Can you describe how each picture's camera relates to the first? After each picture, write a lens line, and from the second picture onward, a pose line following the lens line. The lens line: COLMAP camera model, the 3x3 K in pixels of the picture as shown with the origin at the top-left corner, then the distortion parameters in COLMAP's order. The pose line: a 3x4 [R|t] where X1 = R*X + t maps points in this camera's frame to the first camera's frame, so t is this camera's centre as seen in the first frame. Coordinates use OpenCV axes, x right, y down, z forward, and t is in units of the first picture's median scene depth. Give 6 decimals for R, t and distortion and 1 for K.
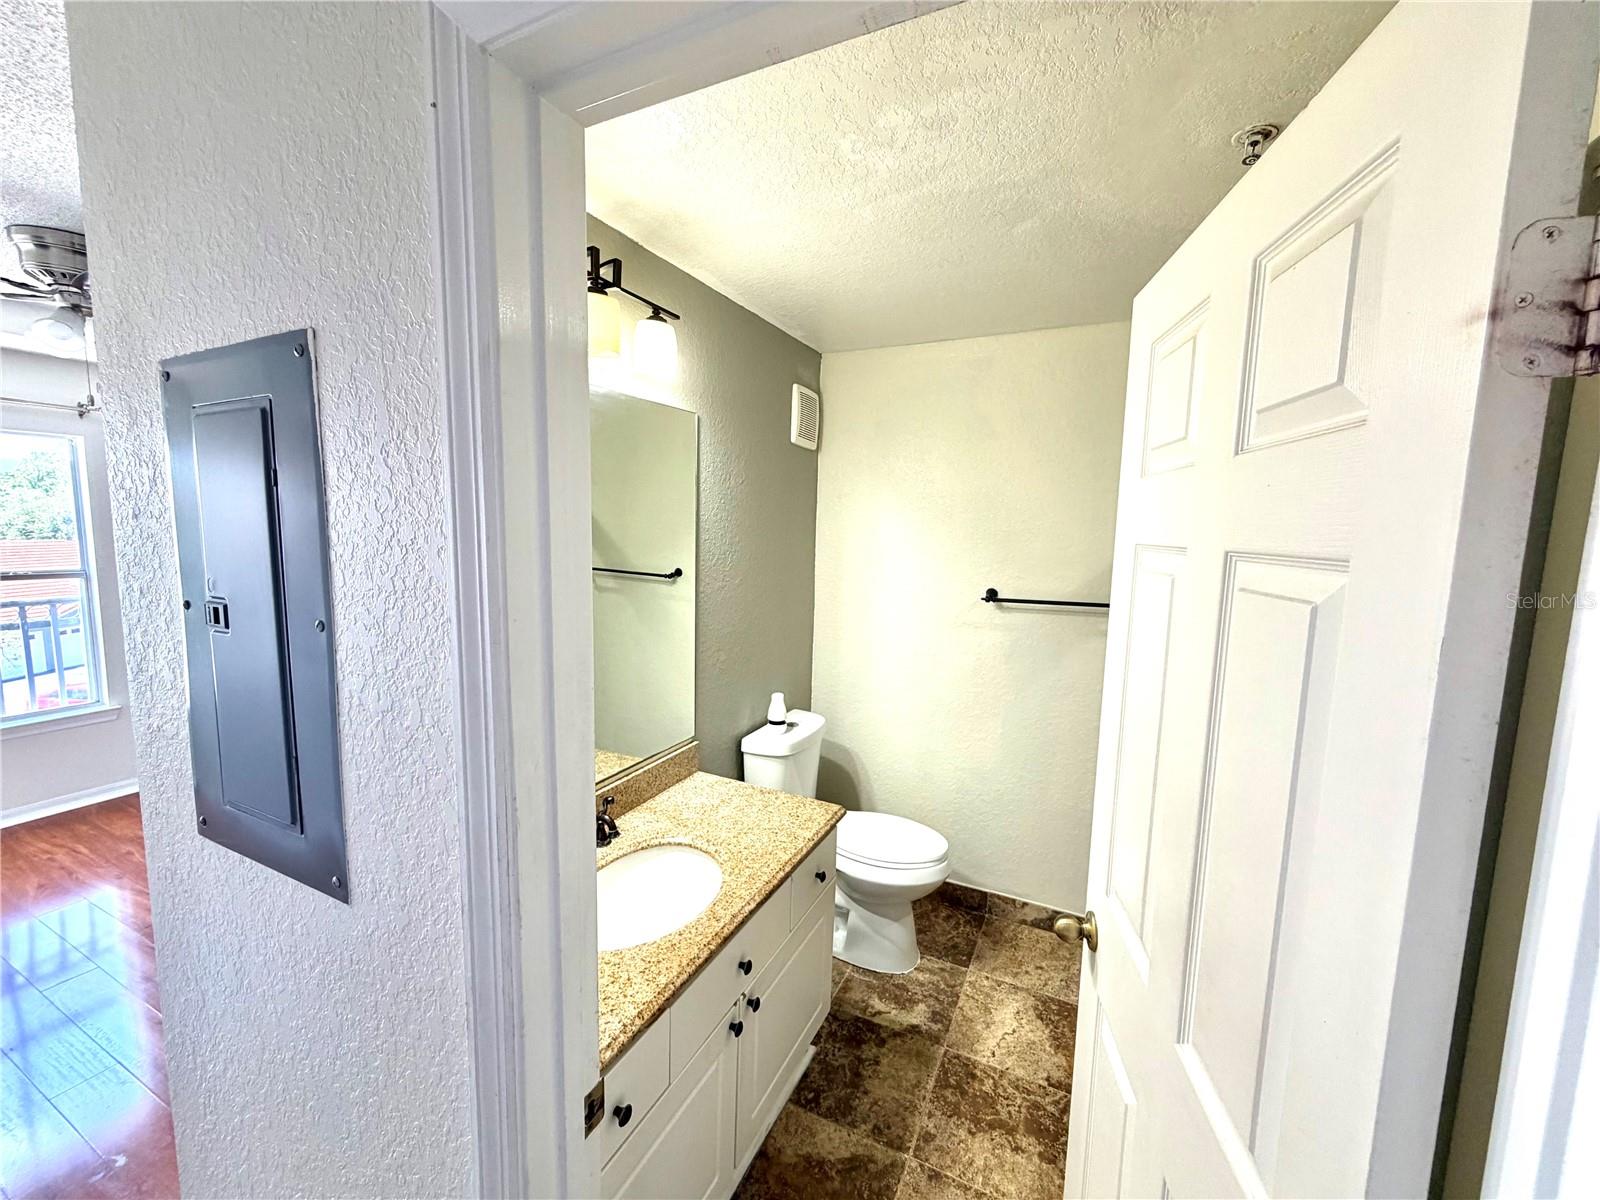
lens RADIAL K [[637.6, 0, 796.2], [0, 637.6, 598.6], [0, 0, 1]] dist [0.000181, 0.000167]
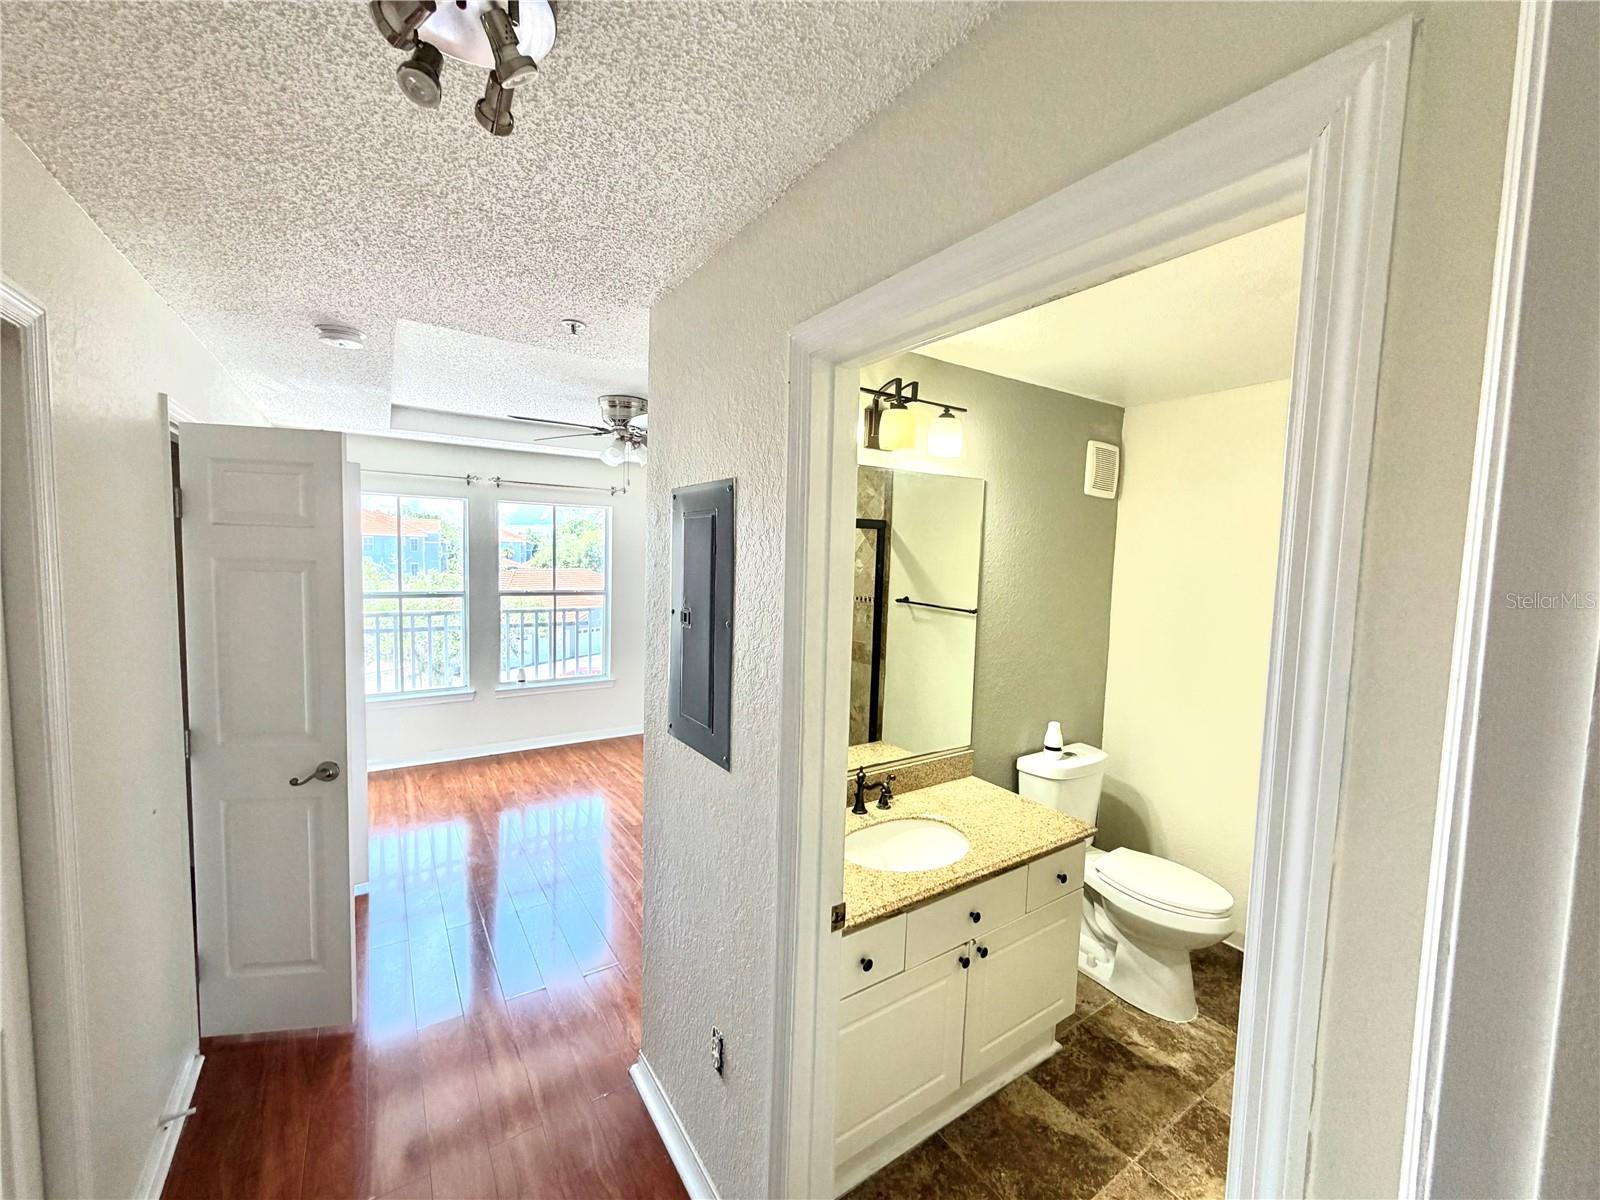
lens RADIAL K [[637.8, 0, 793.5], [0, 637.8, 598.4], [0, 0, 1]] dist [-0.000034, -0.000007]
pose [[0.861029, 0.037536, -0.507168, 0.154641], [-0.065921, 0.997096, -0.038120, 0.008769], [0.504265, 0.066256, 0.861003, -0.218738]]
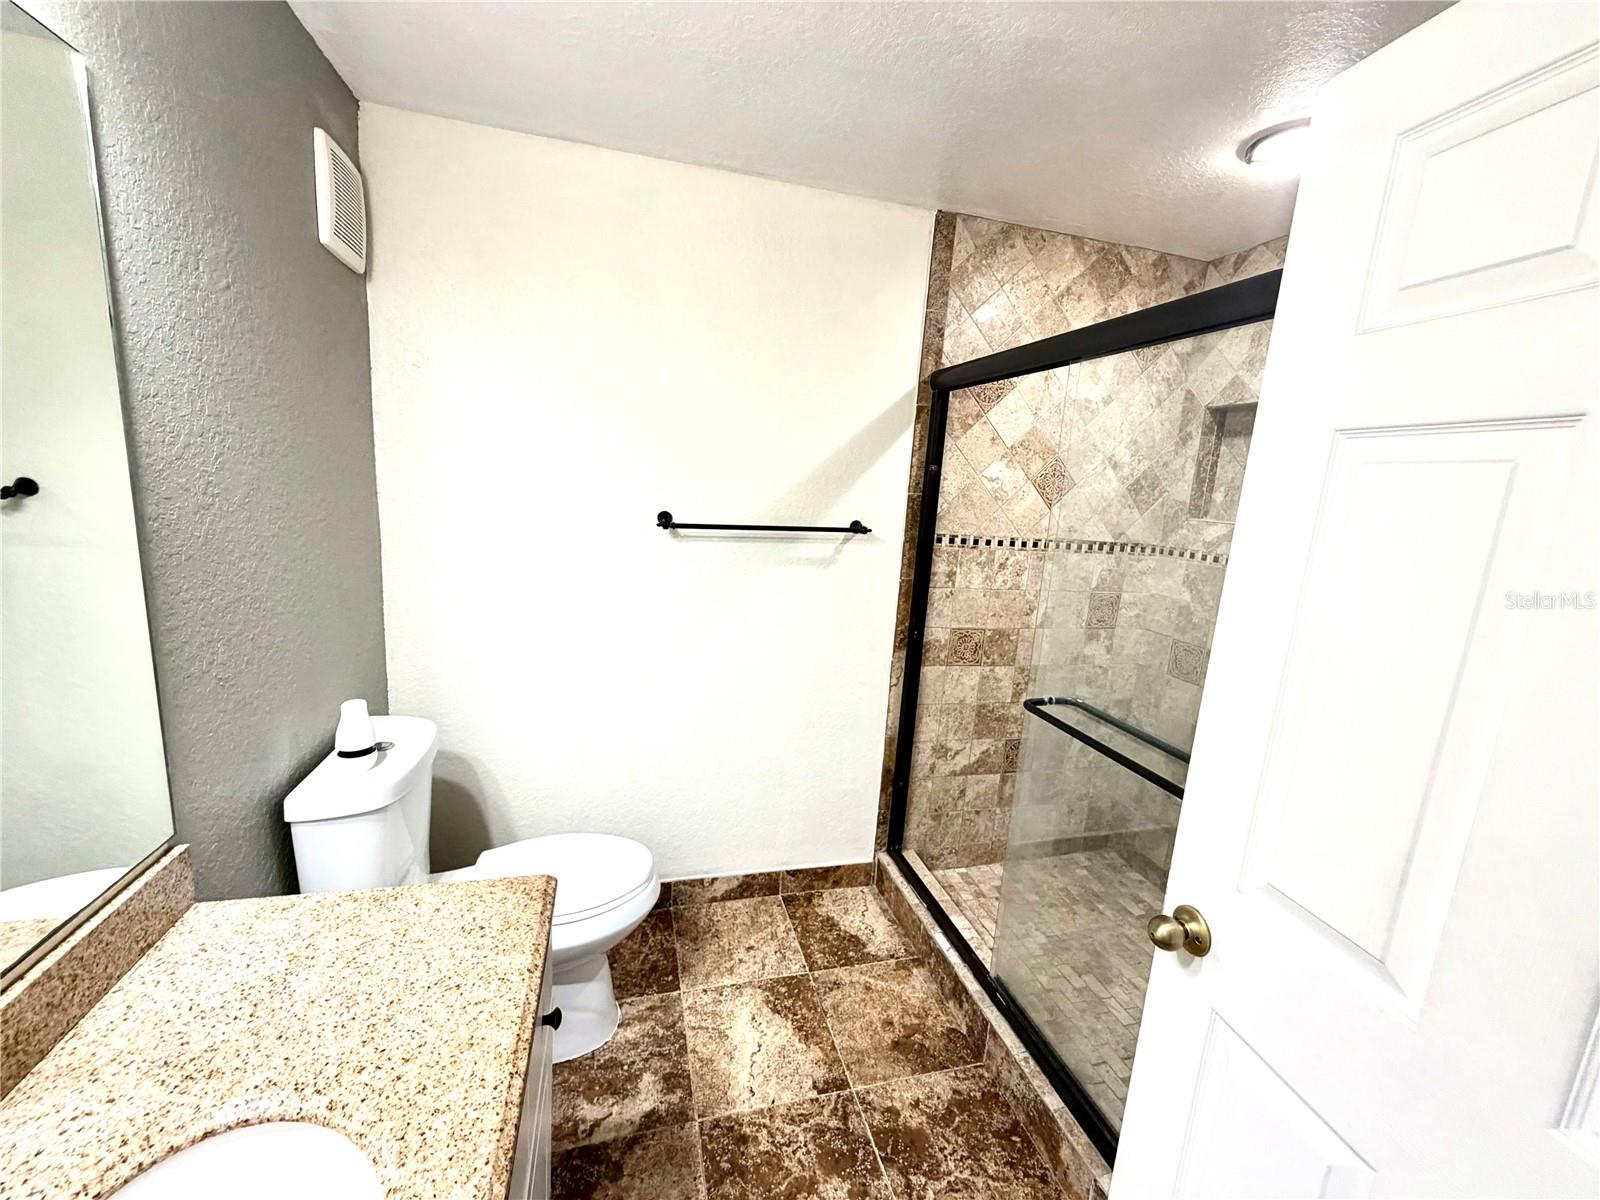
lens RADIAL K [[637.8, 0, 793.5], [0, 637.8, 598.4], [0, 0, 1]] dist [-0.000034, -0.000007]
pose [[0.751753, -0.095576, 0.652482, -0.110294], [0.029346, 0.993310, 0.111690, 0.009388], [-0.658792, -0.064816, 0.749528, 0.386497]]
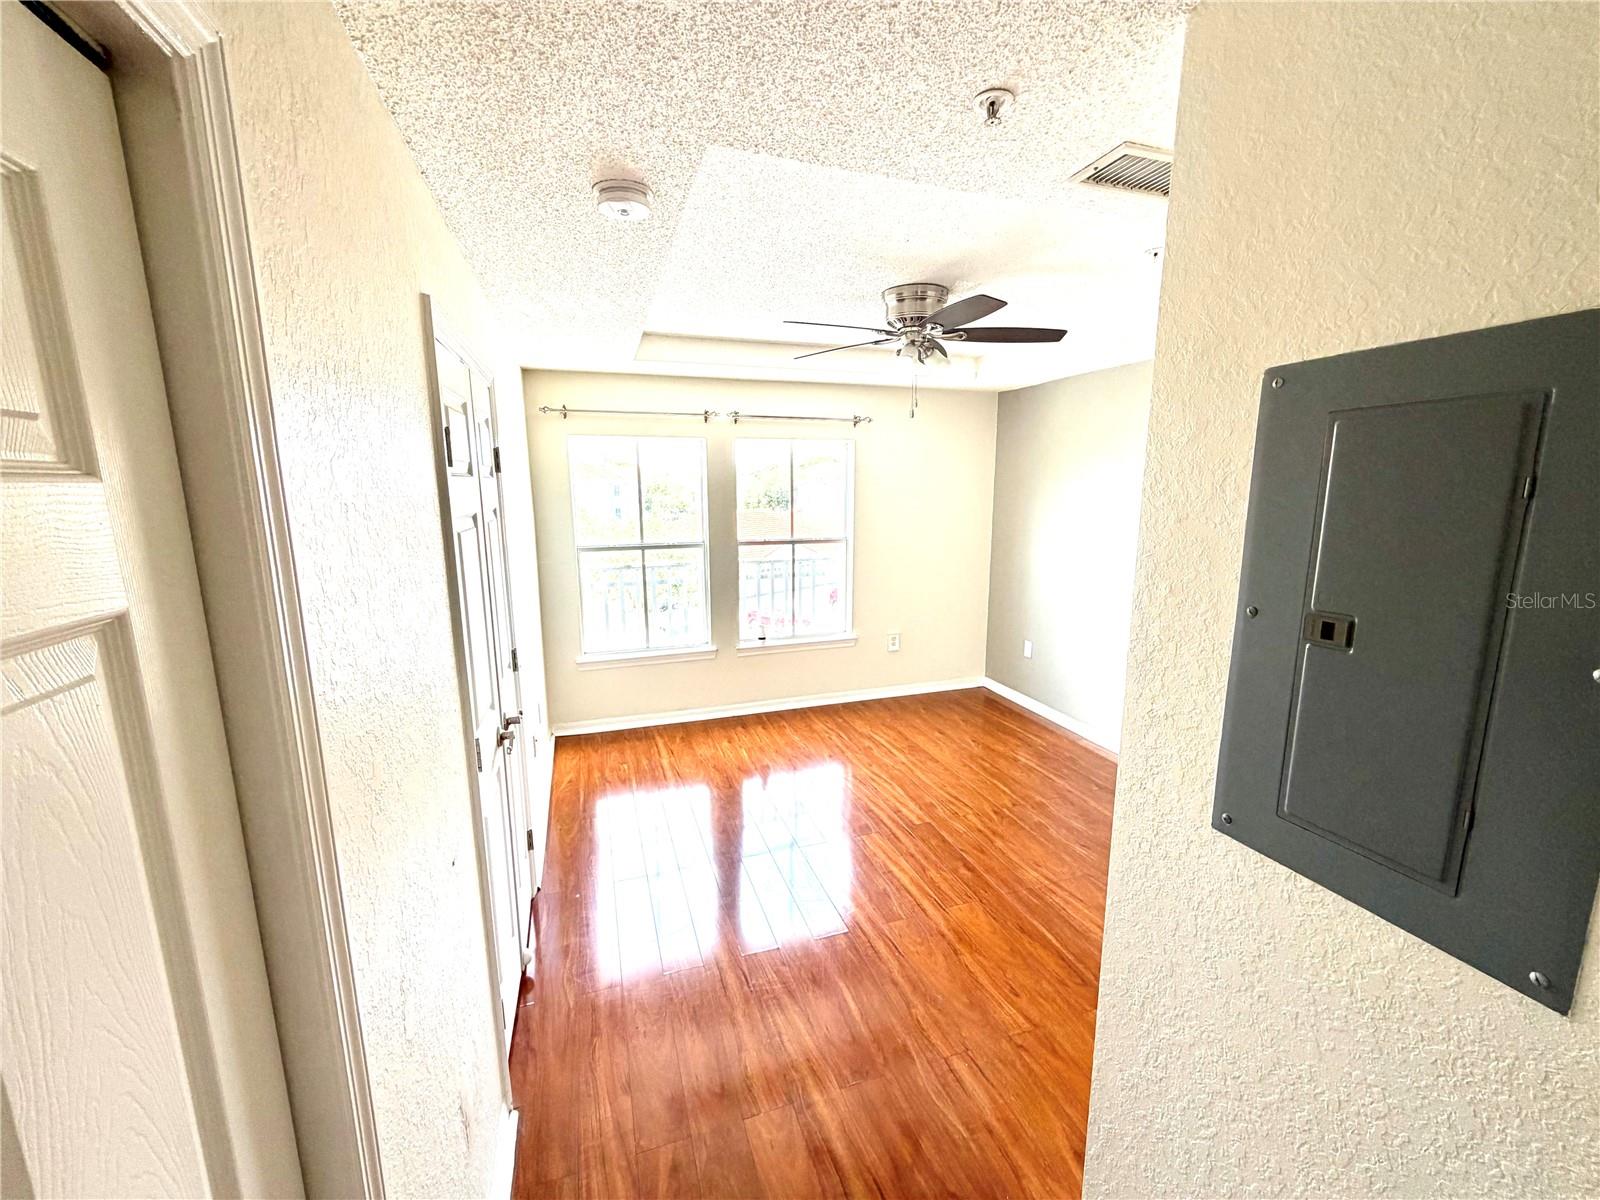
lens RADIAL K [[637.8, 0, 793.5], [0, 637.8, 598.4], [0, 0, 1]] dist [-0.000034, -0.000007]
pose [[0.696408, 0.098132, -0.710905, -0.326732], [-0.061749, 0.995127, 0.076876, -0.019368], [0.714984, -0.009639, 0.699074, -0.100541]]
